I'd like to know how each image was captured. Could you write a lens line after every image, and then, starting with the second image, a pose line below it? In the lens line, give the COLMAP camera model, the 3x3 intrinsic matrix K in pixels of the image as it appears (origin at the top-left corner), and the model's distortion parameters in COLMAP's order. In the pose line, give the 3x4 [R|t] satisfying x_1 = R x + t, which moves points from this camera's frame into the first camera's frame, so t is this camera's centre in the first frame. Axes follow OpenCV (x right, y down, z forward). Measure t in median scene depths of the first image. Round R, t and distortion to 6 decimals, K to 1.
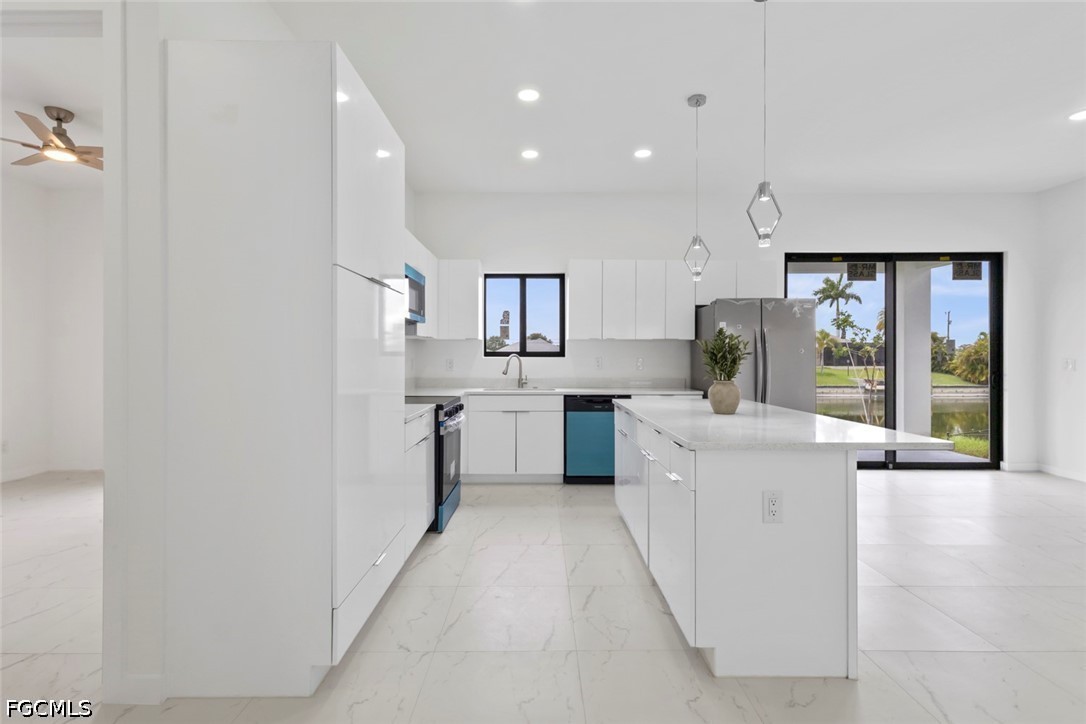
lens RADIAL K [[504.8, 0, 540.9], [0, 504.8, 357.0], [0, 0, 1]] dist [0.004427, 0.000568]
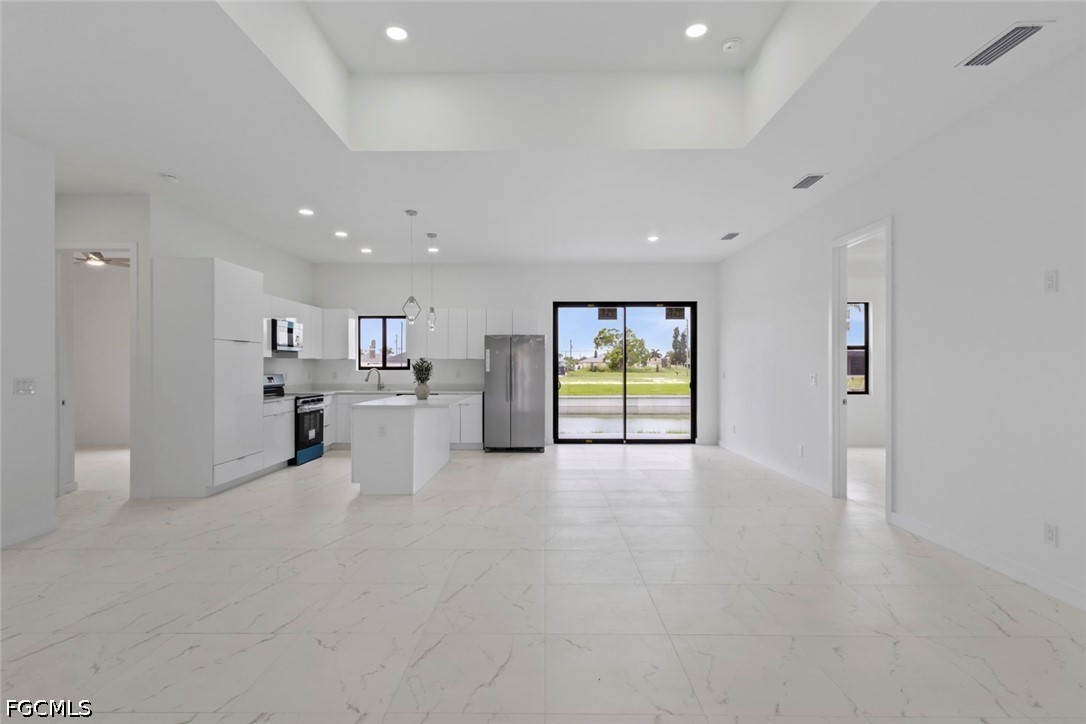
lens RADIAL K [[537.5, 0, 543.0], [0, 537.5, 362.0], [0, 0, 1]] dist [0.007814, 0.000155]
pose [[0.999945, -0.000859, -0.010415, 0.481652], [0.000785, 0.999974, -0.007145, -0.013018], [0.010421, 0.007136, 0.999920, -0.651063]]
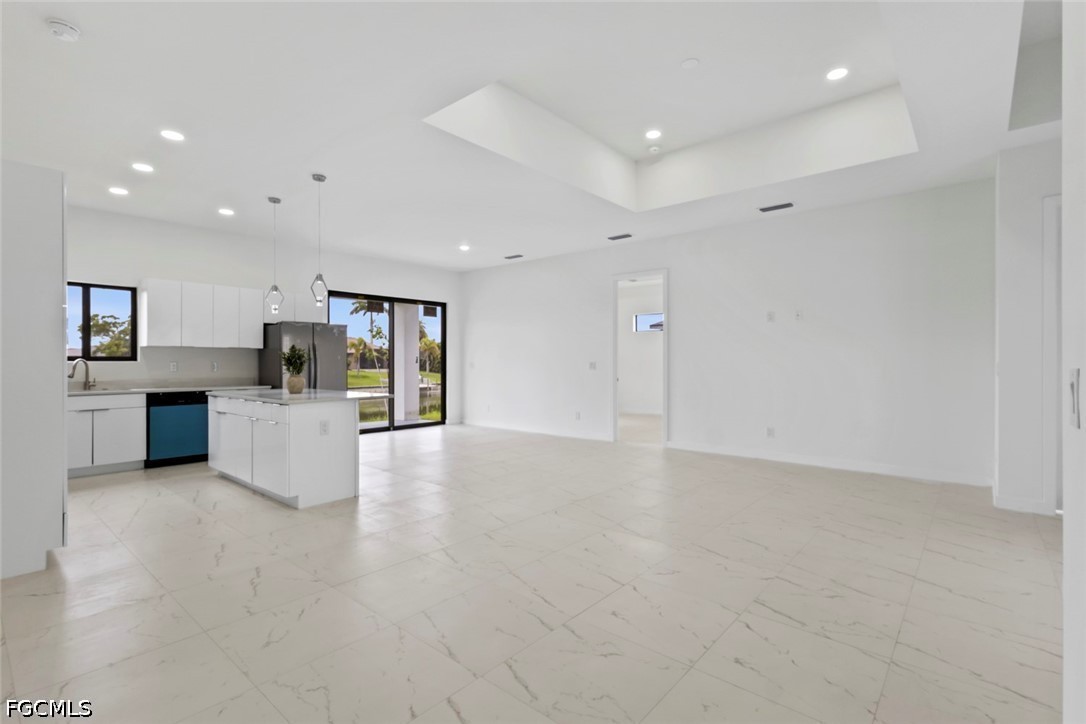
lens RADIAL K [[502.3, 0, 543.0], [0, 502.3, 362.0], [0, 0, 1]] dist [0.002516, 0.000205]
pose [[0.653411, -0.001421, 0.757002, -0.217709], [0.000252, 0.999999, 0.001660, -0.000078], [-0.757004, -0.000894, 0.653410, -0.434400]]
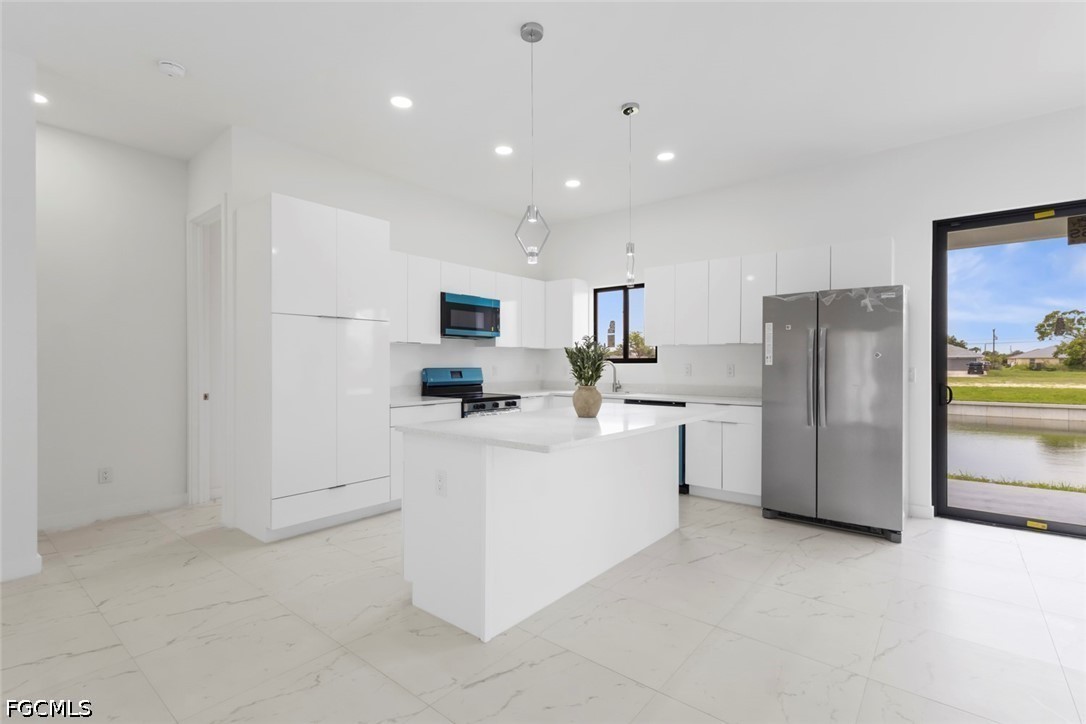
lens RADIAL K [[502.3, 0, 543.0], [0, 502.3, 362.0], [0, 0, 1]] dist [0.002516, 0.000205]
pose [[0.771217, -0.002473, -0.636568, 0.526058], [0.000904, 0.999996, -0.002789, 0.000133], [0.636572, 0.001575, 0.771216, 0.073175]]
